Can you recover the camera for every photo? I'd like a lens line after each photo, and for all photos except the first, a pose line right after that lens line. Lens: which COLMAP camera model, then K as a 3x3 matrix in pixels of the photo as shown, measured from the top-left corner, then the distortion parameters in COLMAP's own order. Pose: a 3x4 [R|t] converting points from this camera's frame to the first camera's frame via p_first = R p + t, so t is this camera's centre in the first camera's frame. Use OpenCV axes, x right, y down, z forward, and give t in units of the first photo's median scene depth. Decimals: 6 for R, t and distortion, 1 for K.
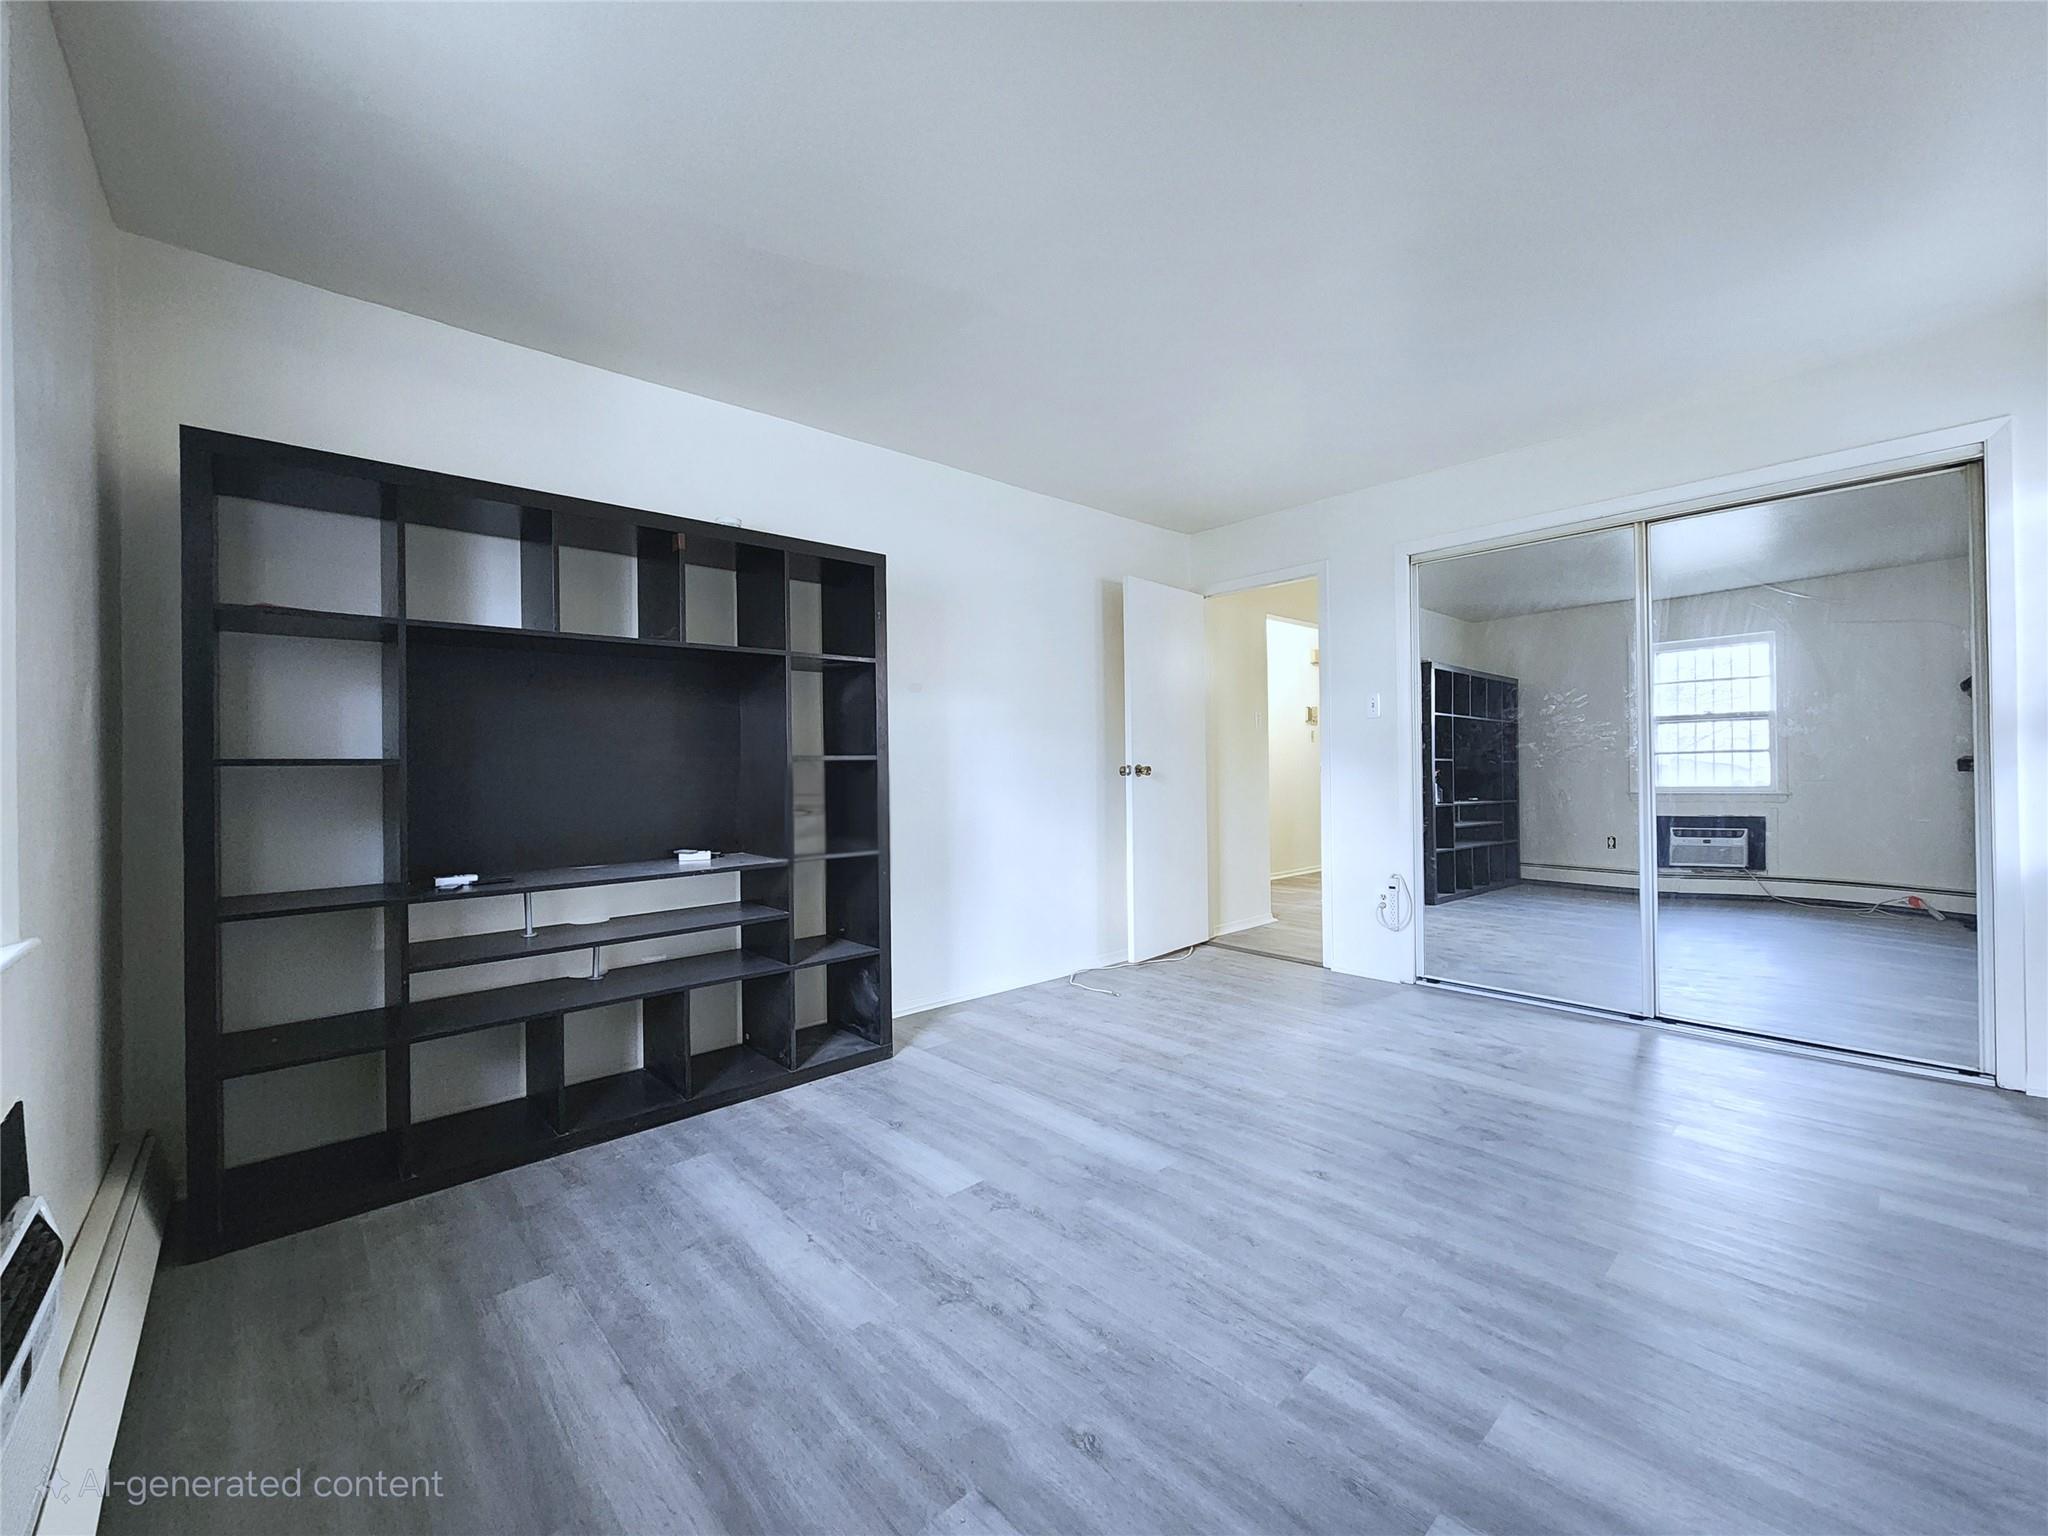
lens RADIAL K [[839.4, 0, 1021.9], [0, 839.4, 764.6], [0, 0, 1]] dist [-0.001143, -0.000161]
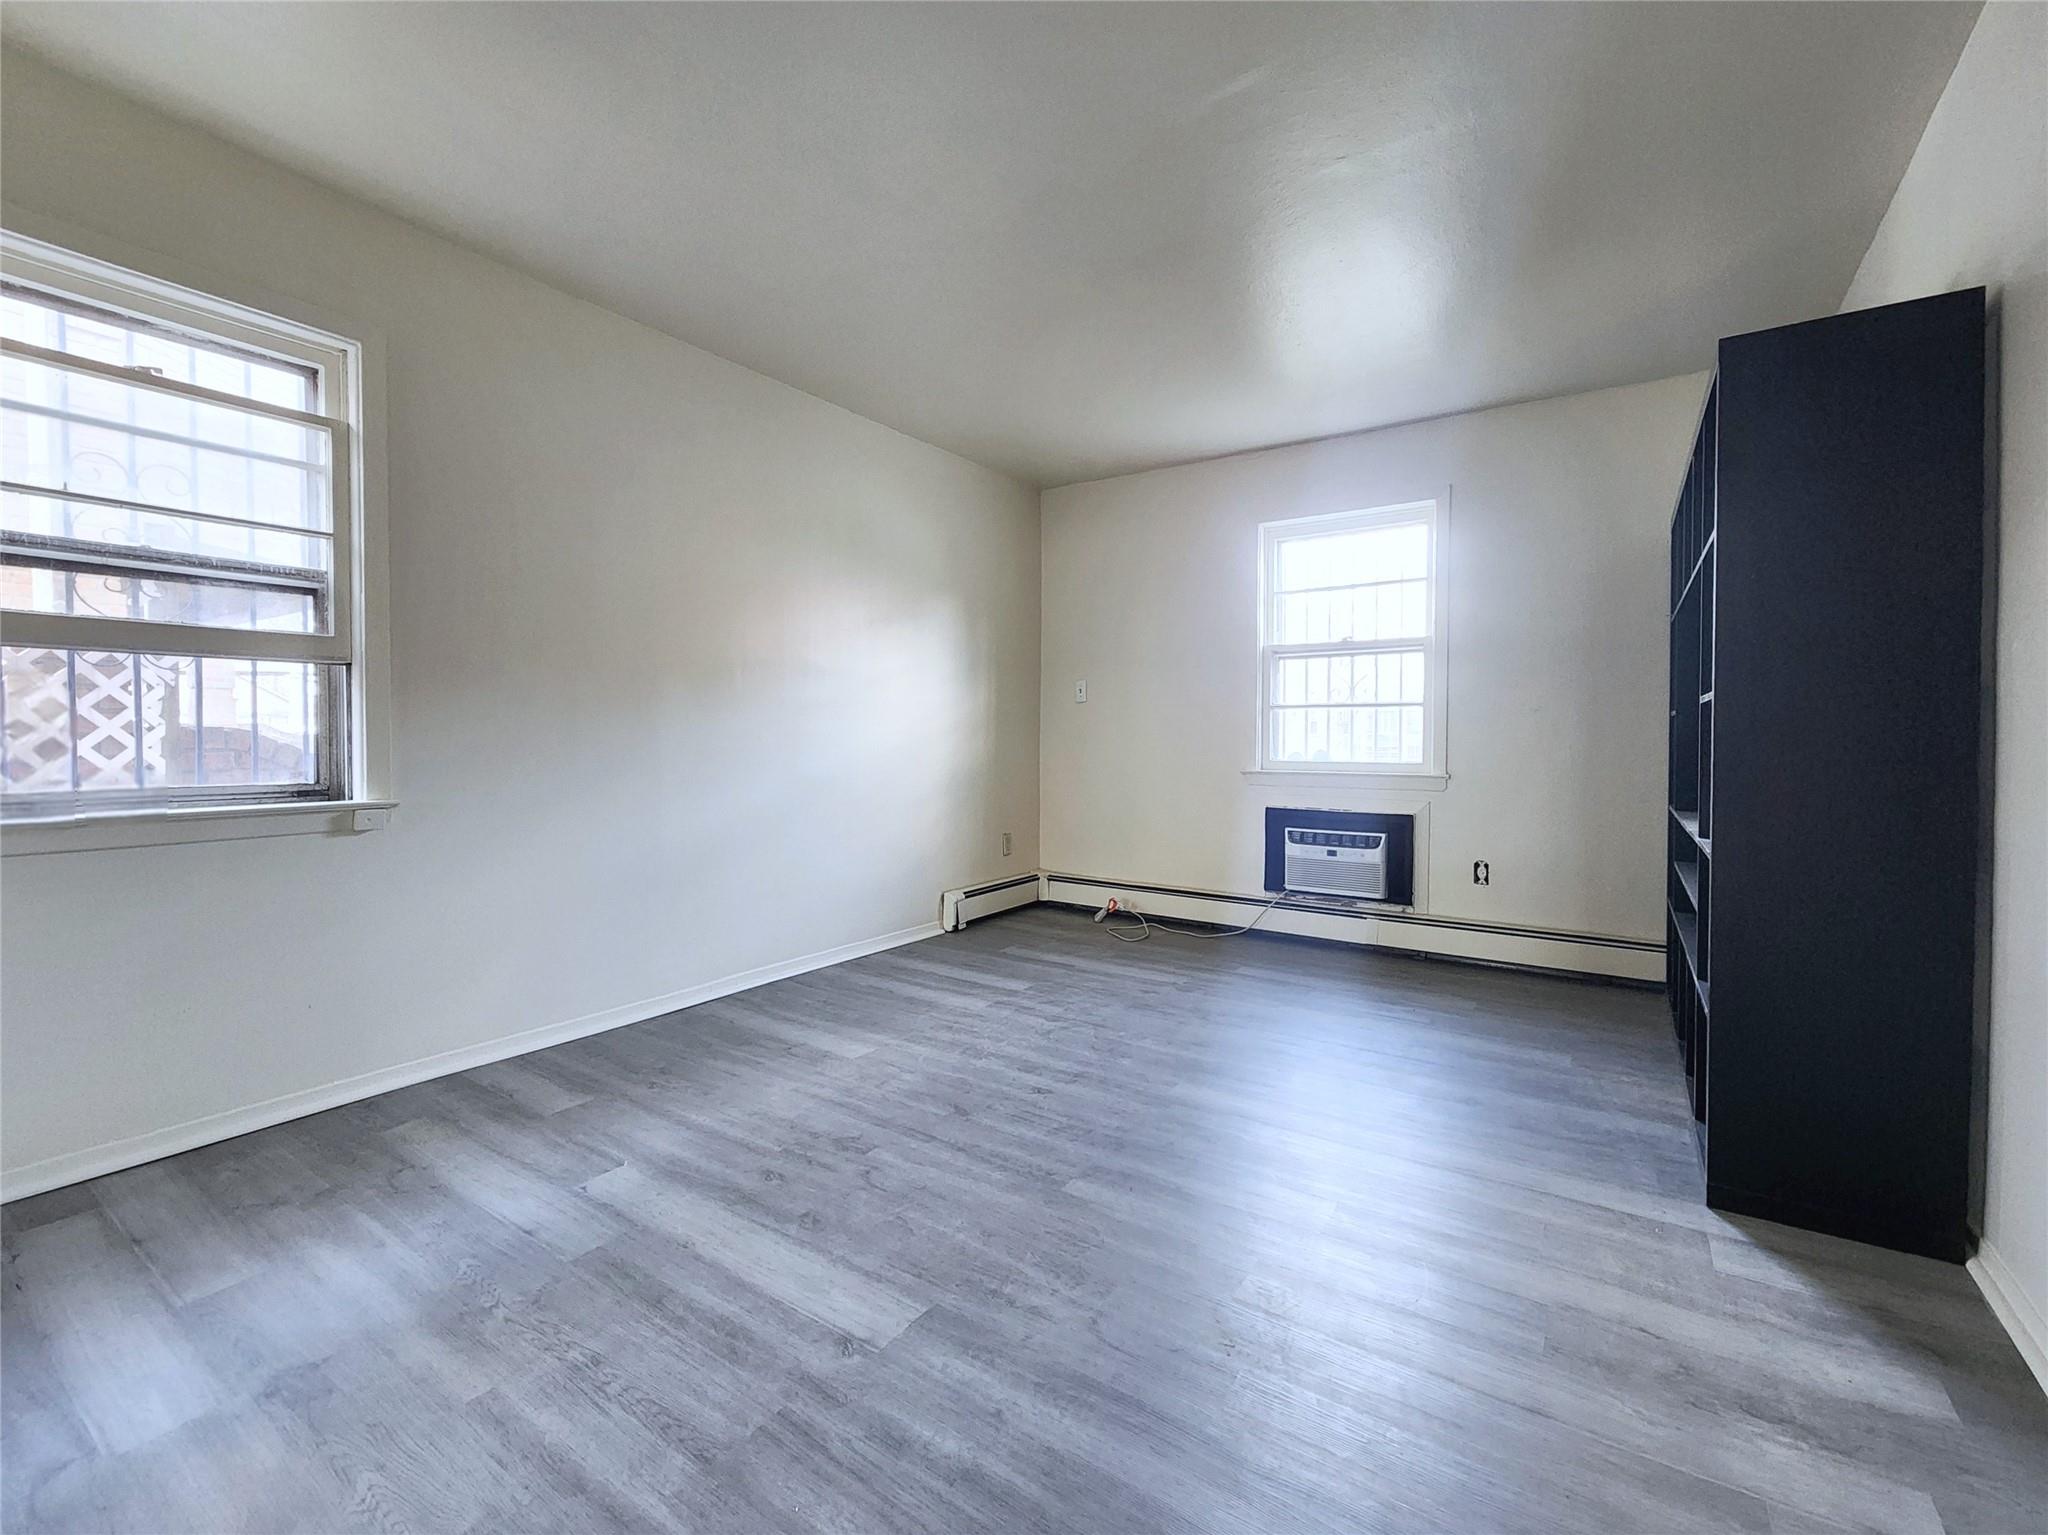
lens RADIAL K [[839.4, 0, 1022.3], [0, 839.4, 756.0], [0, 0, 1]] dist [-0.001143, -0.000161]
pose [[-0.972004, 0.018718, -0.234217, 0.668406], [0.013218, 0.999599, 0.025028, 0.020334], [0.234592, 0.021232, -0.971862, 2.191588]]
